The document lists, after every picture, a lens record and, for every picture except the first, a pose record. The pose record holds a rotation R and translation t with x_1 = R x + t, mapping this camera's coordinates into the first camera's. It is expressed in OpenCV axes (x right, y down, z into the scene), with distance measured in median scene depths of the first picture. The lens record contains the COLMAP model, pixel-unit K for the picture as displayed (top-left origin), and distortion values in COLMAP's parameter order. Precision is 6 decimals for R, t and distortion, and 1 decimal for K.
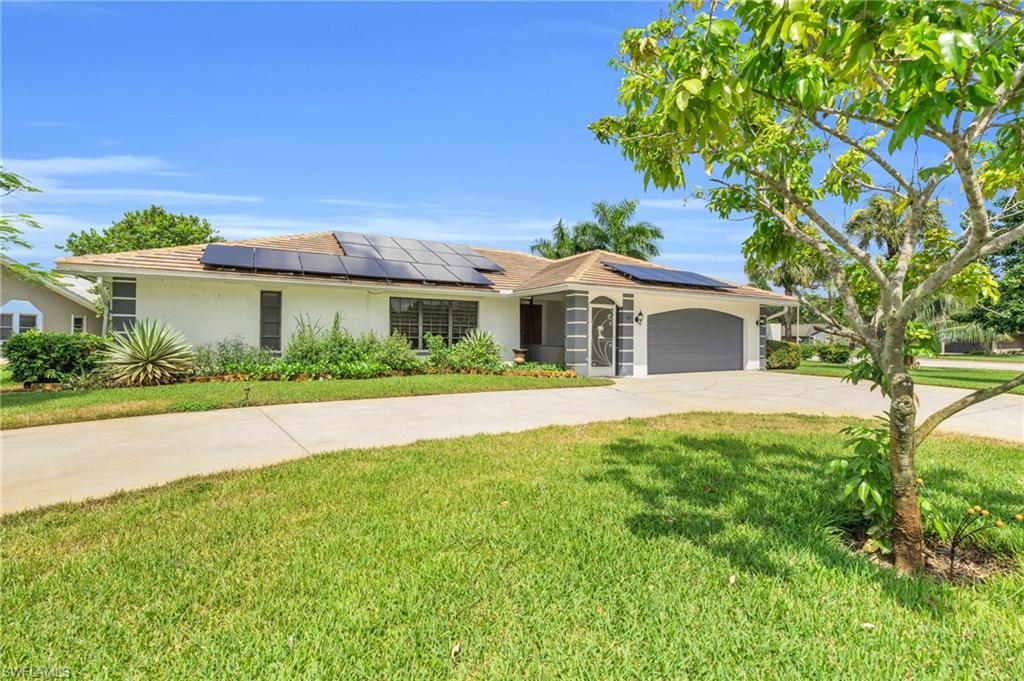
lens RADIAL K [[466.8, 0, 515.7], [0, 466.8, 338.7], [0, 0, 1]] dist [0.000368, 0.000503]
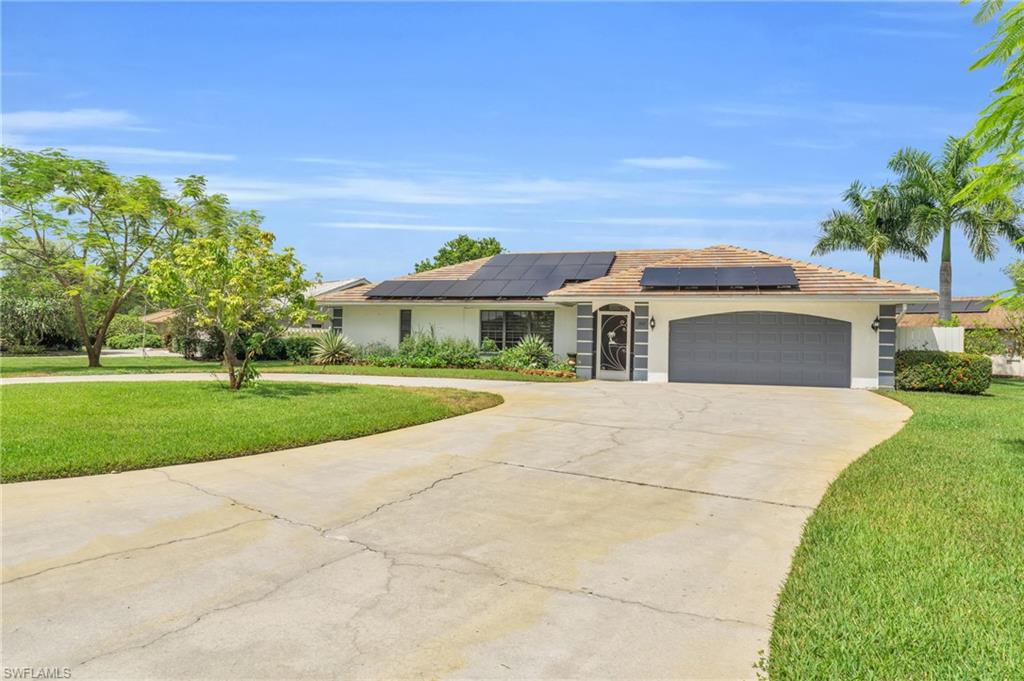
lens RADIAL K [[664.4, 0, 512.6], [0, 664.4, 333.5], [0, 0, 1]] dist [0.033432, 0.000094]
pose [[0.687291, -0.002313, -0.726379, 1.099623], [-0.012399, 0.999812, -0.014915, 0.001169], [0.726277, 0.019258, 0.687133, -0.194376]]
